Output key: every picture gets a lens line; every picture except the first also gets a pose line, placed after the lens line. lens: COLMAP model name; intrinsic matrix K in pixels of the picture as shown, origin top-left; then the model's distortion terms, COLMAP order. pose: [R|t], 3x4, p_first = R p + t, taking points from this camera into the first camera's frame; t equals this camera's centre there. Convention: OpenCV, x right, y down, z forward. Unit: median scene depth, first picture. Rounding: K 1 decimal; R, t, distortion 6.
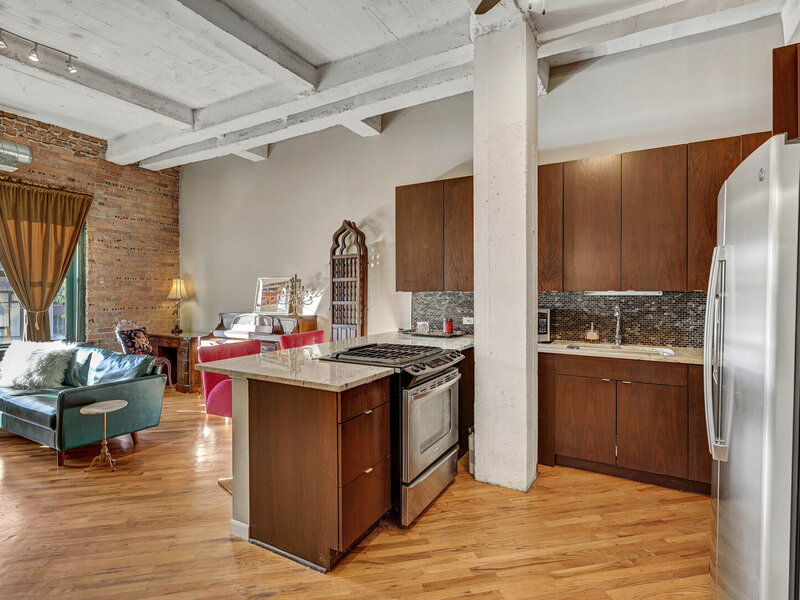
lens RADIAL K [[408.1, 0, 400.0], [0, 408.1, 300.0], [0, 0, 1]] dist [-0.001158, -0.000153]
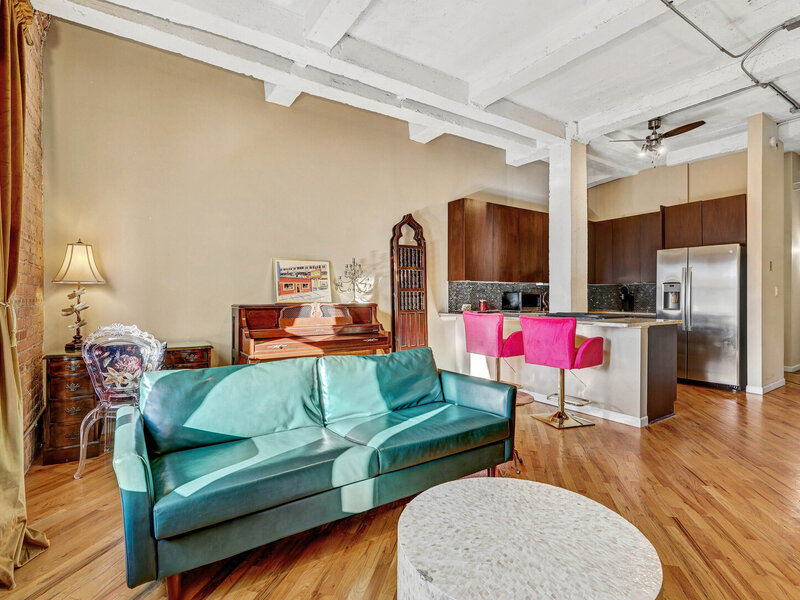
lens RADIAL K [[408.1, 0, 400.0], [0, 408.1, 300.0], [0, 0, 1]] dist [-0.001158, -0.000153]
pose [[0.440560, -0.003618, 0.897716, -1.109832], [0.018486, 0.999816, -0.005043, 0.038183], [-0.897533, 0.018817, 0.440546, 0.563402]]
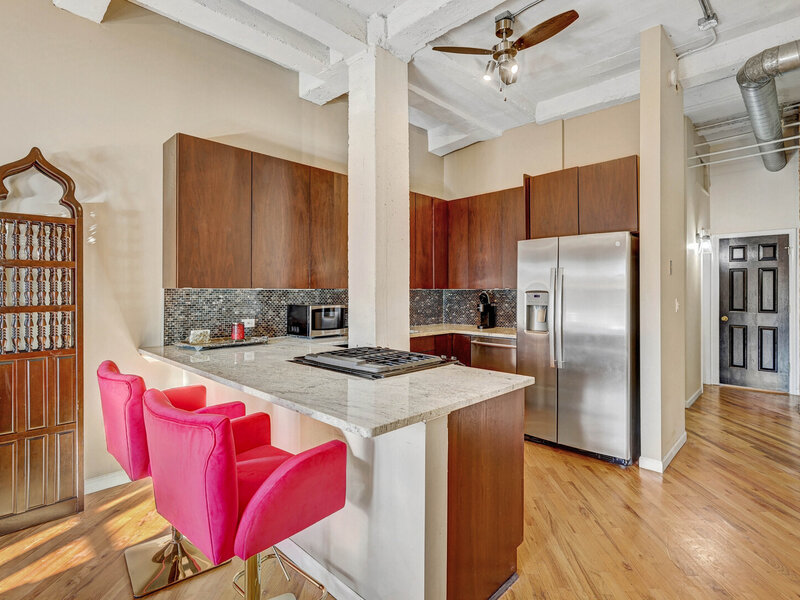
lens RADIAL K [[411.0, 0, 401.0], [0, 411.0, 295.2], [0, 0, 1]] dist [0.002903, -0.000059]
pose [[0.248473, -0.002818, 0.968635, -0.522149], [0.021044, 0.999775, -0.002490, 0.001555], [-0.968410, 0.021002, 0.248476, 0.434145]]
